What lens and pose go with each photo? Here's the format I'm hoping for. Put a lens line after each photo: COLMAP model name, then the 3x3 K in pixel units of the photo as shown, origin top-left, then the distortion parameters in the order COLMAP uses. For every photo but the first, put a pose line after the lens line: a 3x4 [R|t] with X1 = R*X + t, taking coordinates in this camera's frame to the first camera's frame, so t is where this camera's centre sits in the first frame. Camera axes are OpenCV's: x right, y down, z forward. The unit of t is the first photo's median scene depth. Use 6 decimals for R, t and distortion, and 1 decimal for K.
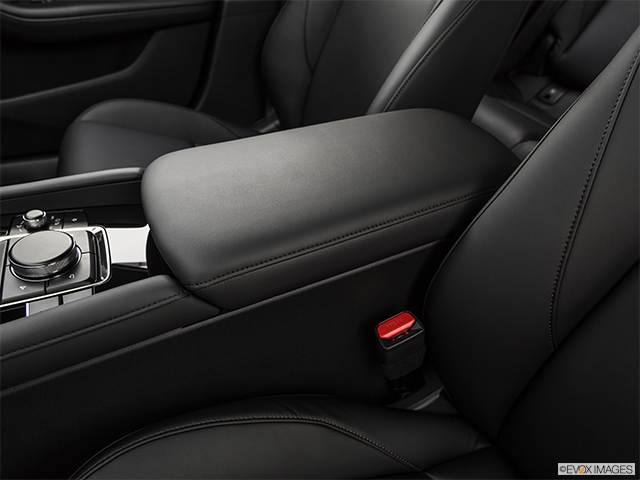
lens RADIAL K [[439.4, 0, 320.0], [0, 439.4, 242.1], [0, 0, 1]] dist [0.001541, -0.001093]
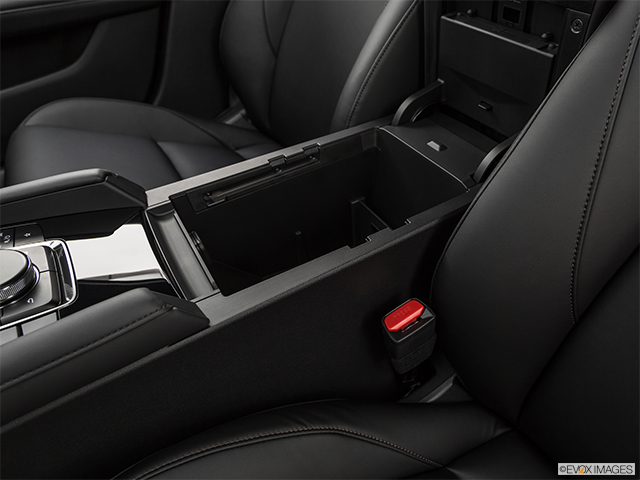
lens RADIAL K [[439.4, 0, 320.0], [0, 439.4, 242.1], [0, 0, 1]] dist [0.001541, -0.001093]
pose [[0.993121, -0.098845, 0.062775, -0.043073], [0.097690, 0.994991, 0.021219, 0.001419], [-0.064558, -0.014940, 0.997802, 0.100254]]
